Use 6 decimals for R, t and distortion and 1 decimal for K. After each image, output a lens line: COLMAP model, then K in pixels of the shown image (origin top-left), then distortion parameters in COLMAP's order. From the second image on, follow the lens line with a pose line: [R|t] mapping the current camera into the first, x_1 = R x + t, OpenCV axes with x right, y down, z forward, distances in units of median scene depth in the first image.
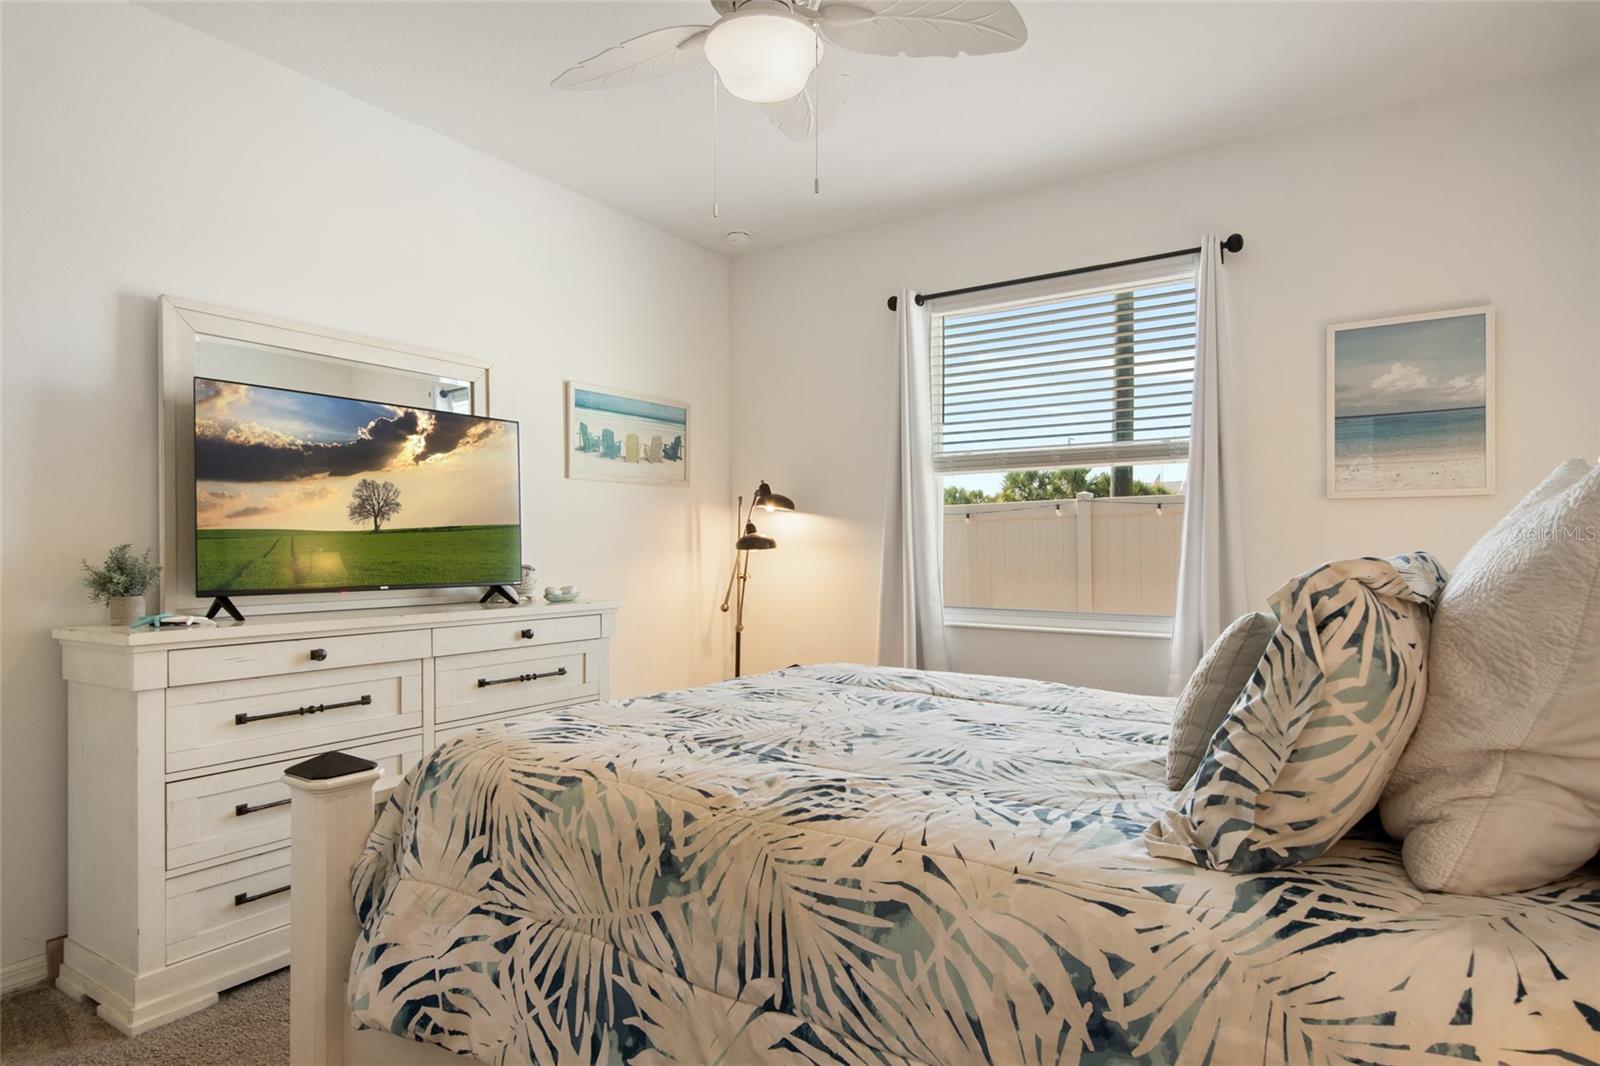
lens RADIAL K [[862.4, 0, 813.3], [0, 862.4, 535.9], [0, 0, 1]] dist [0.001654, -0.000042]
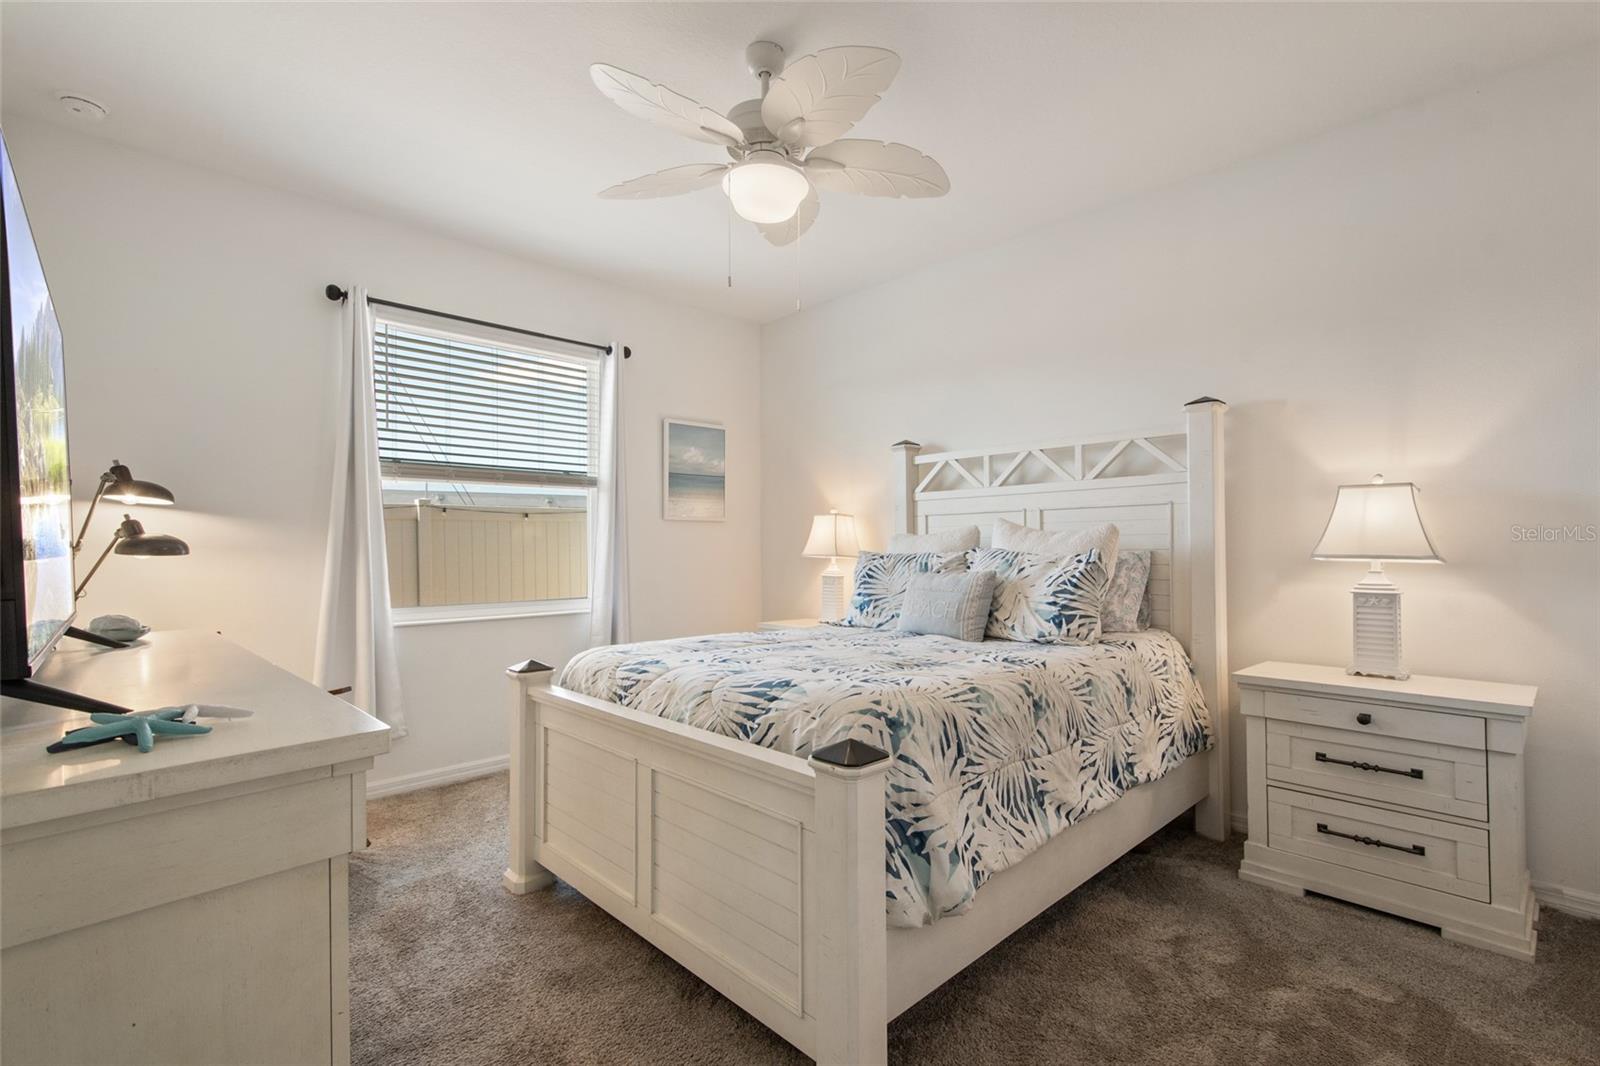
lens RADIAL K [[701.5, 0, 795.8], [0, 701.5, 539.4], [0, 0, 1]] dist [0.021467, -0.010261]
pose [[0.244310, 0.009364, 0.969652, -1.416804], [-0.005688, 0.999950, -0.008224, 0.010909], [-0.969681, -0.003507, 0.244351, 0.855664]]
